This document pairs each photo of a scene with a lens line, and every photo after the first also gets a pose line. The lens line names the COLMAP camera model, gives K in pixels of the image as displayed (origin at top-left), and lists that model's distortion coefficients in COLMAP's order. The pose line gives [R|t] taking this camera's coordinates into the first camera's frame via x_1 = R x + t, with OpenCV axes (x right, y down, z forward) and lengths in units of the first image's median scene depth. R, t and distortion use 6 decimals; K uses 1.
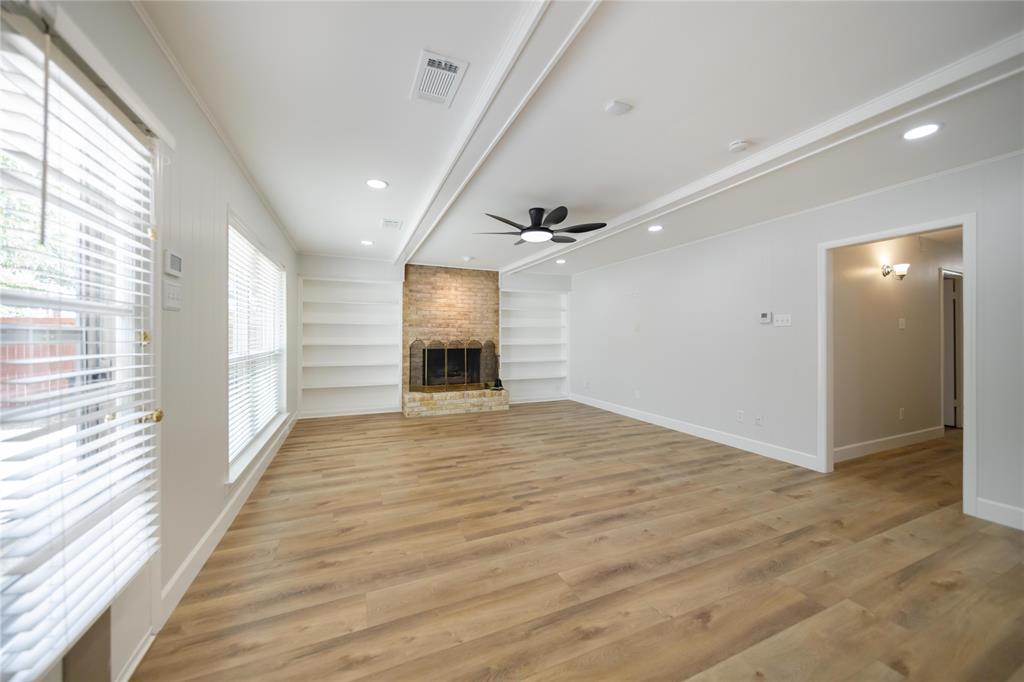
lens RADIAL K [[362.5, 0, 507.2], [0, 362.5, 334.9], [0, 0, 1]] dist [-0.001163, -0.000113]
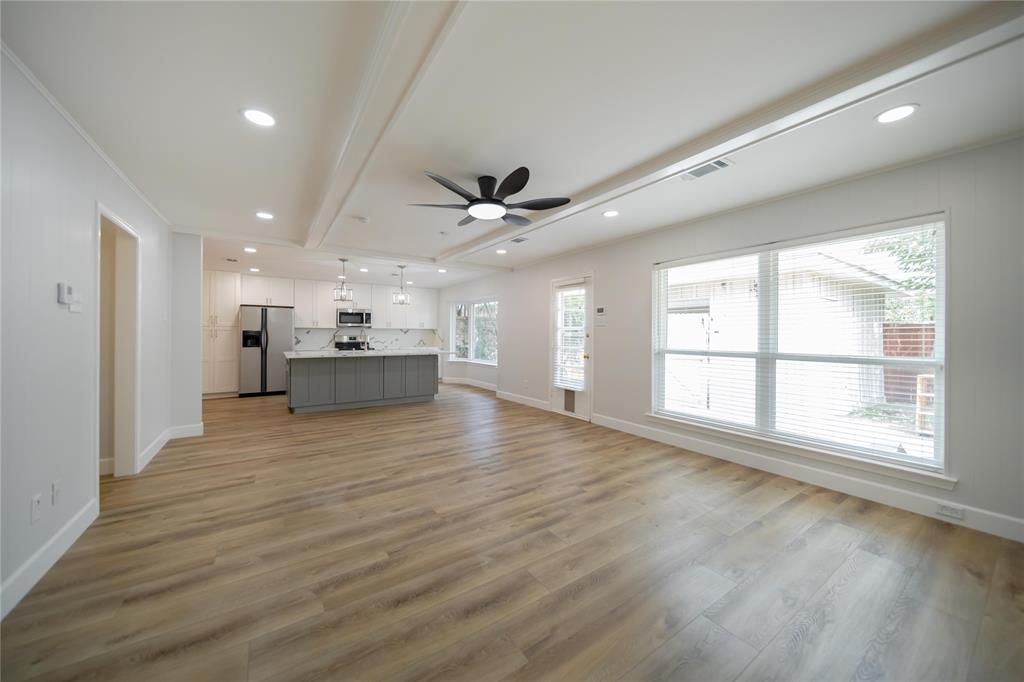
lens RADIAL K [[362.5, 0, 507.2], [0, 362.5, 334.9], [0, 0, 1]] dist [-0.001163, -0.000113]
pose [[-0.983736, -0.007994, -0.179442, 0.164381], [-0.007477, 0.999966, -0.003554, 0.009445], [0.179465, -0.002155, -0.983762, 1.639830]]
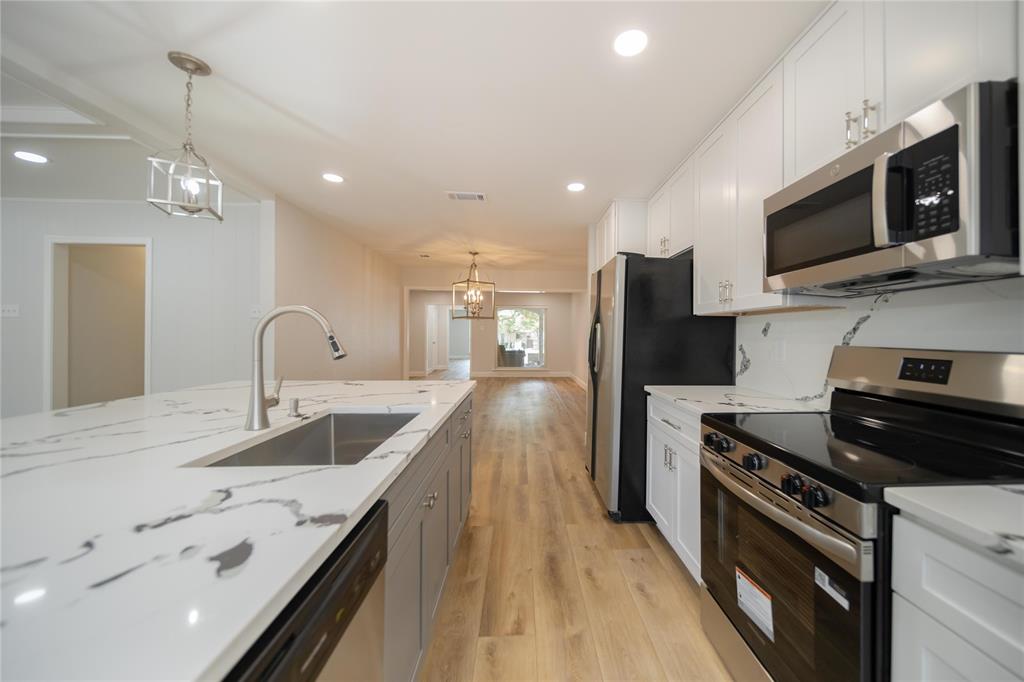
lens RADIAL K [[379.3, 0, 540.2], [0, 379.3, 333.7], [0, 0, 1]] dist [-0.001851, -0.000280]
pose [[0.347435, 0.000889, 0.937704, 0.285919], [-0.006117, 0.999980, 0.001319, 0.001474], [-0.937684, -0.006194, 0.347434, -0.541420]]
